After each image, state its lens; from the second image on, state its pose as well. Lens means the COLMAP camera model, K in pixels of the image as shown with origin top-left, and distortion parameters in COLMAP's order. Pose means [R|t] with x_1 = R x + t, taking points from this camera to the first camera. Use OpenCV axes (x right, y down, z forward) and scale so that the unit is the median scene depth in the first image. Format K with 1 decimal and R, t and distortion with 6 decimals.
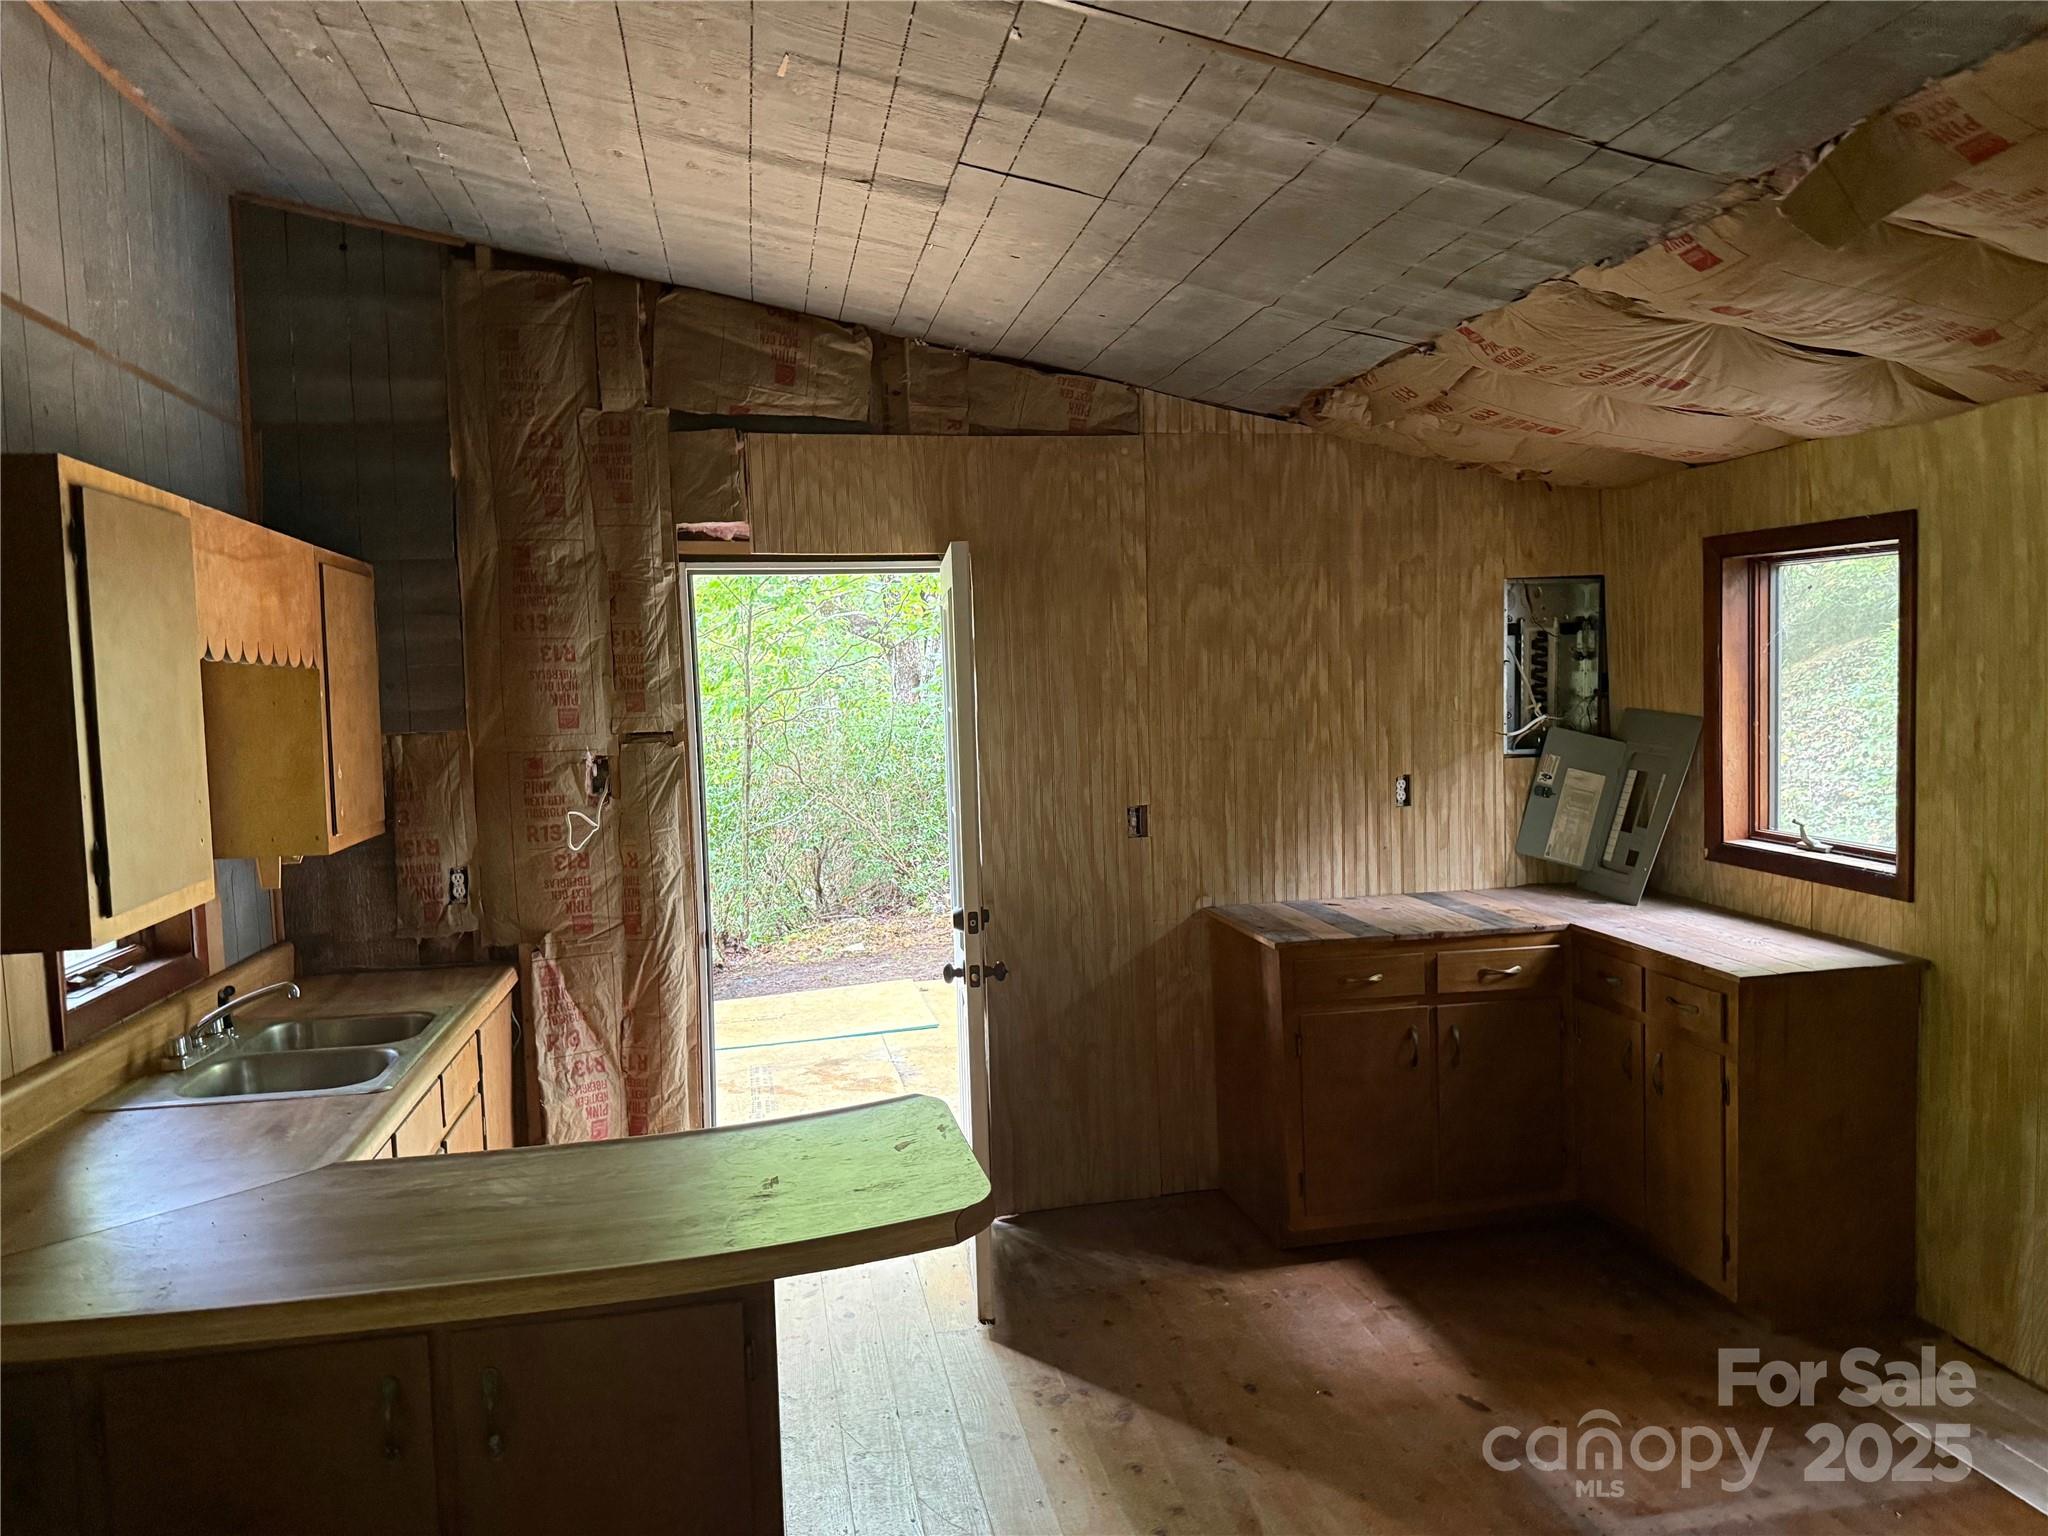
lens RADIAL K [[1439.1, 0, 1035.2], [0, 1439.1, 762.2], [0, 0, 1]] dist [0.201121, -0.438454]
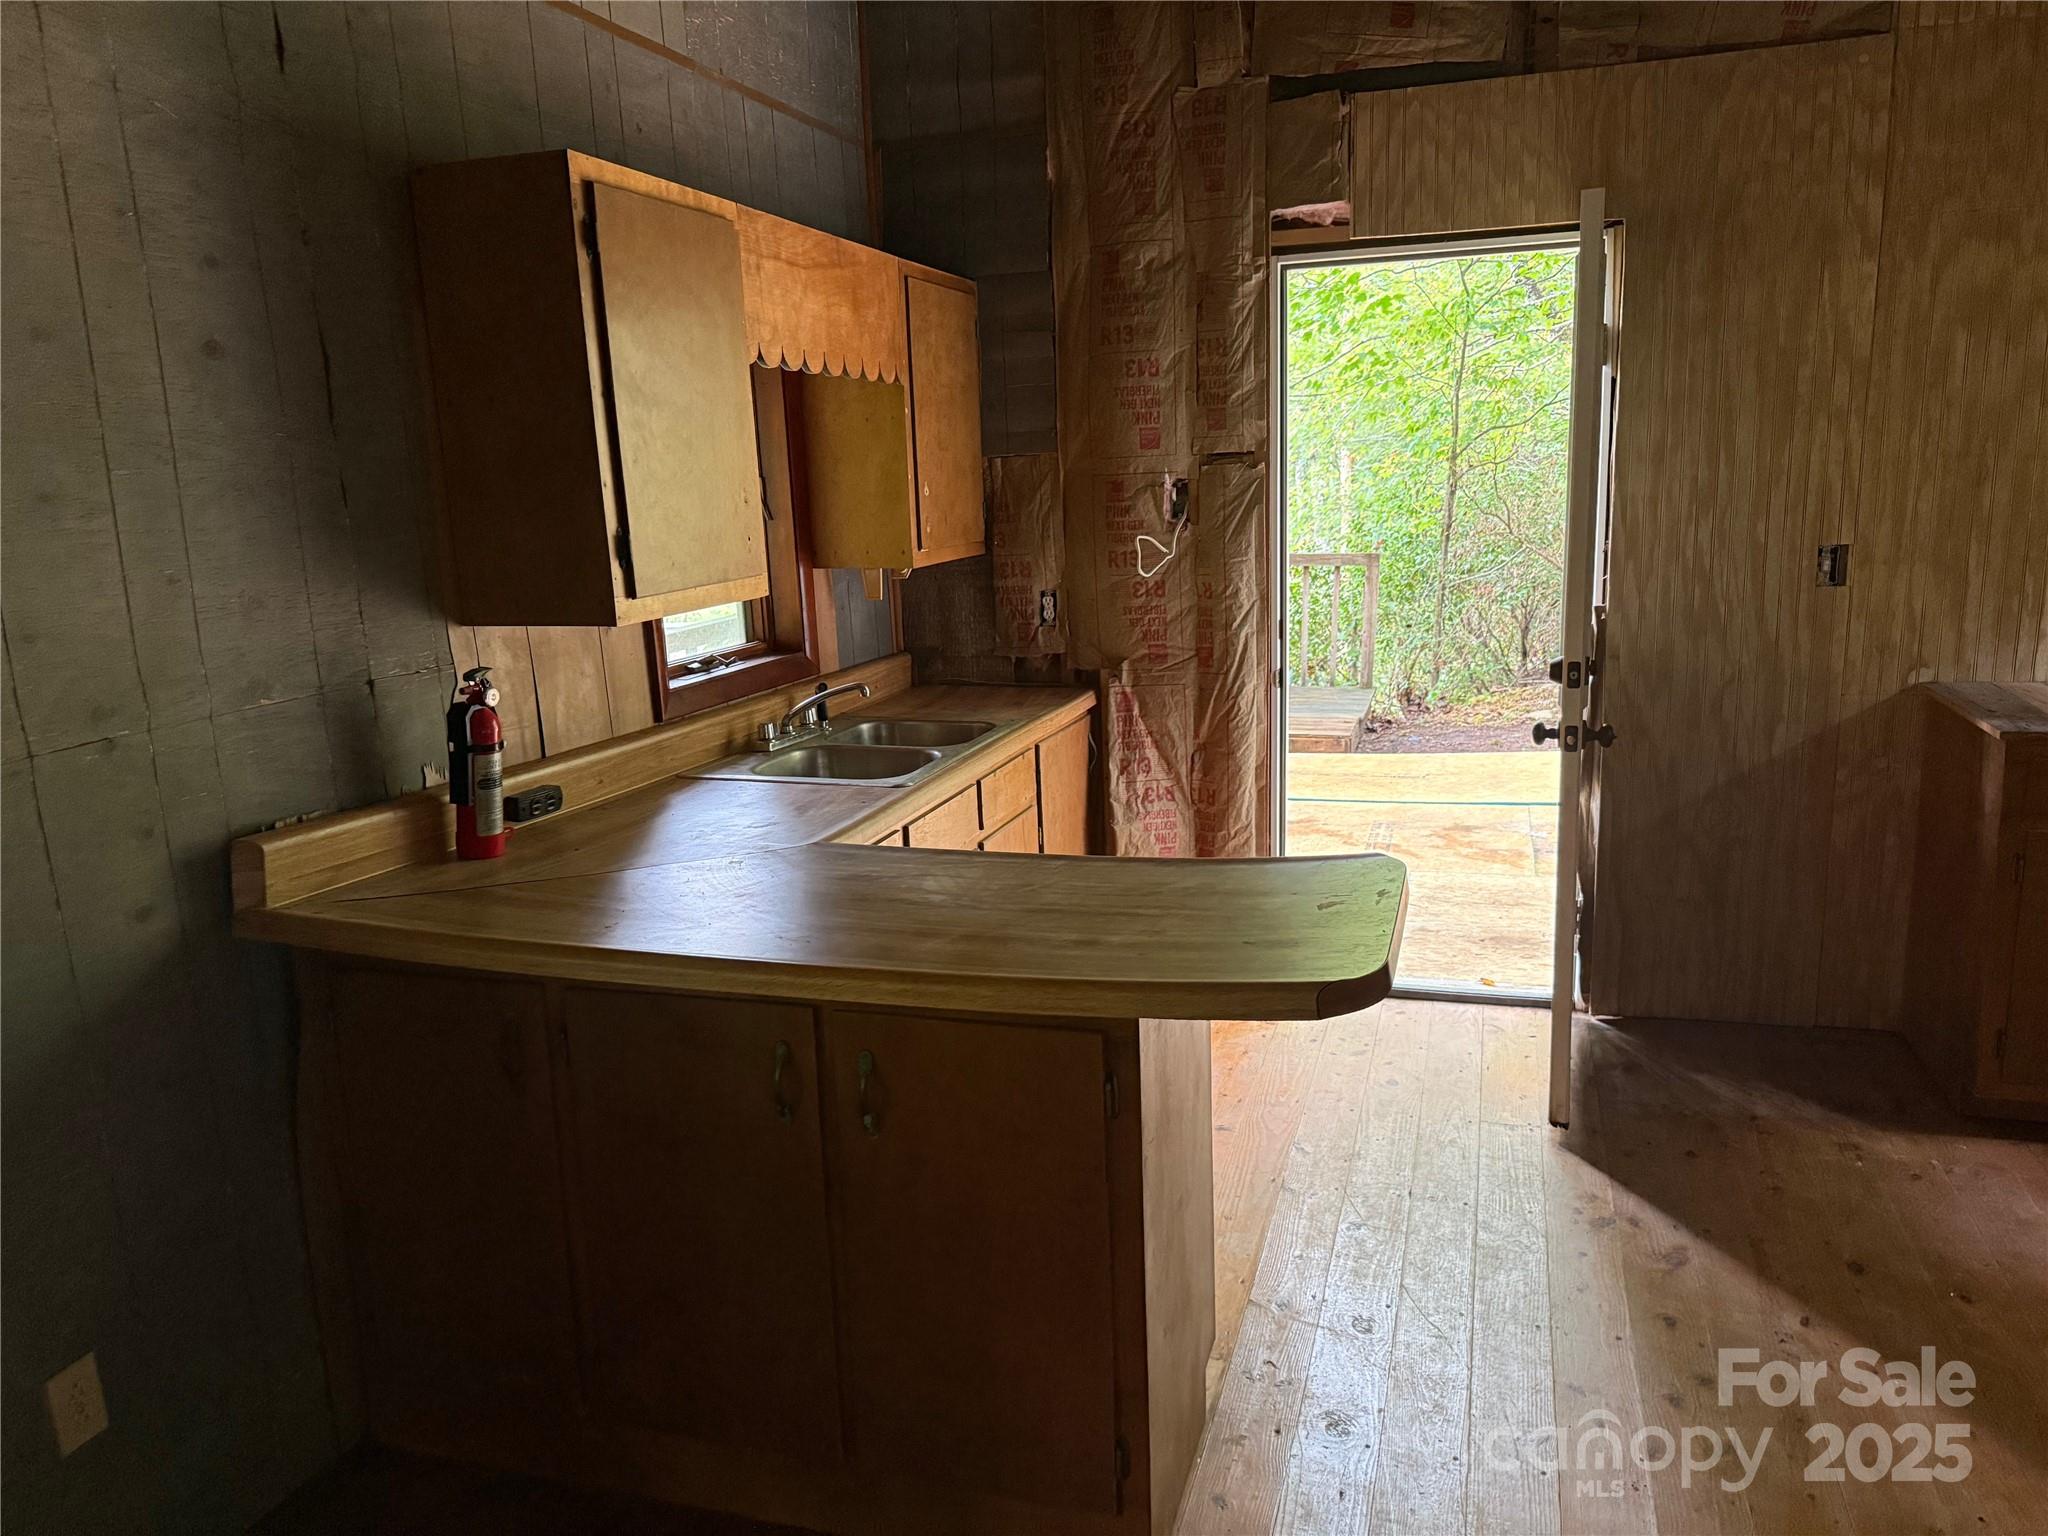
lens RADIAL K [[1458.7, 0, 1024.0], [0, 1458.7, 768.0], [0, 0, 1]] dist [0.053488, -0.081068]
pose [[0.871637, 0.096634, -0.480531, 0.082879], [-0.015566, 0.985336, 0.169914, 0.021031], [0.489904, -0.140623, 0.860360, 0.095854]]
